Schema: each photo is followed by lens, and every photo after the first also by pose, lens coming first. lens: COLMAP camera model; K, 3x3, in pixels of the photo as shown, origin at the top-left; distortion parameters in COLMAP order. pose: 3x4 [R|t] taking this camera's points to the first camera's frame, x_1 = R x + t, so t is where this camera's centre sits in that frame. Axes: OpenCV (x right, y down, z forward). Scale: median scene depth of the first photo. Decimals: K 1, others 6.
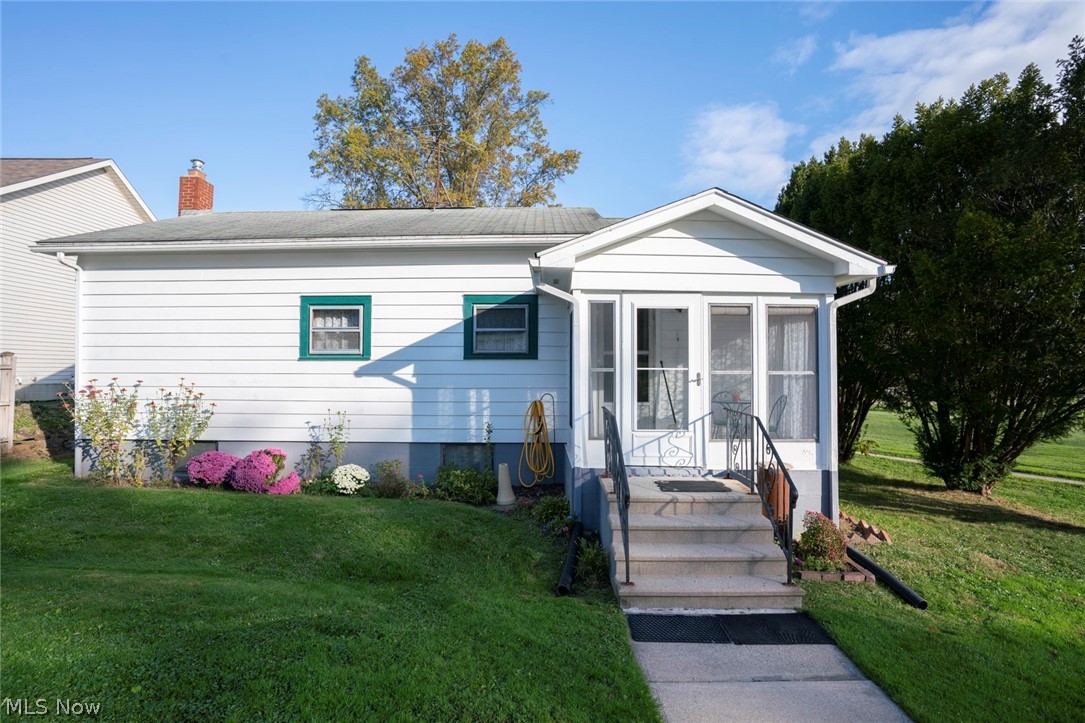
lens RADIAL K [[523.3, 0, 543.5], [0, 523.3, 359.1], [0, 0, 1]] dist [-0.083387, 0.034292]
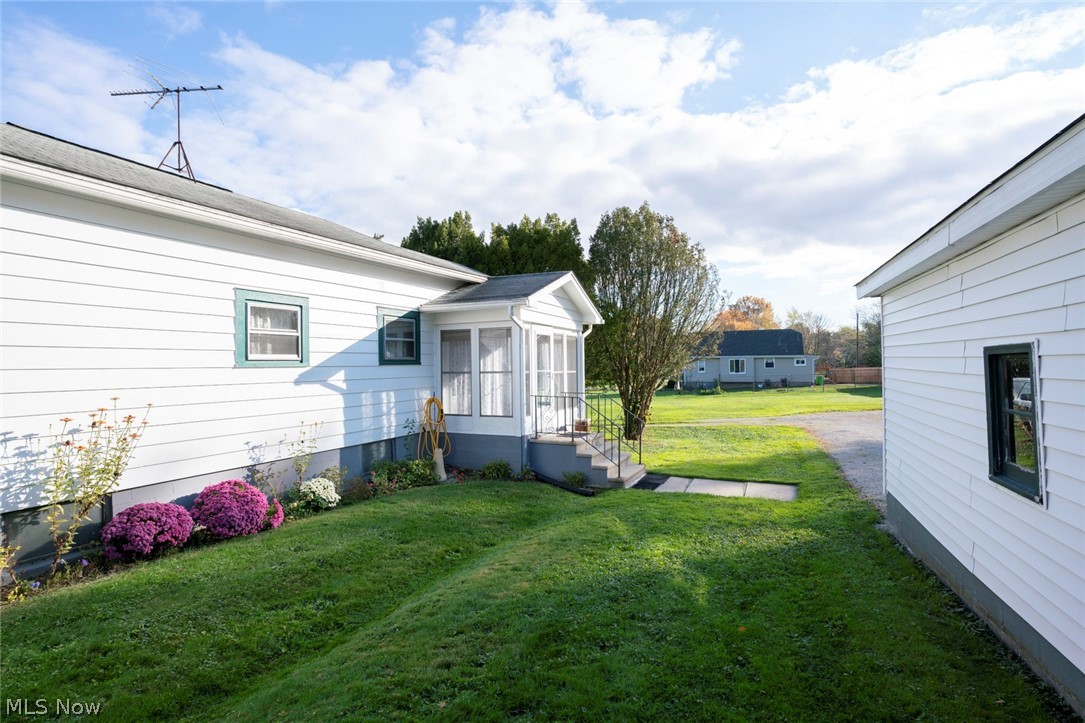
lens RADIAL K [[523.3, 0, 543.5], [0, 523.3, 359.1], [0, 0, 1]] dist [-0.083387, 0.034292]
pose [[0.421962, 0.001808, 0.906612, -0.998535], [-0.010234, 0.999944, 0.002768, -0.018836], [-0.906556, -0.010446, 0.421956, 0.221813]]
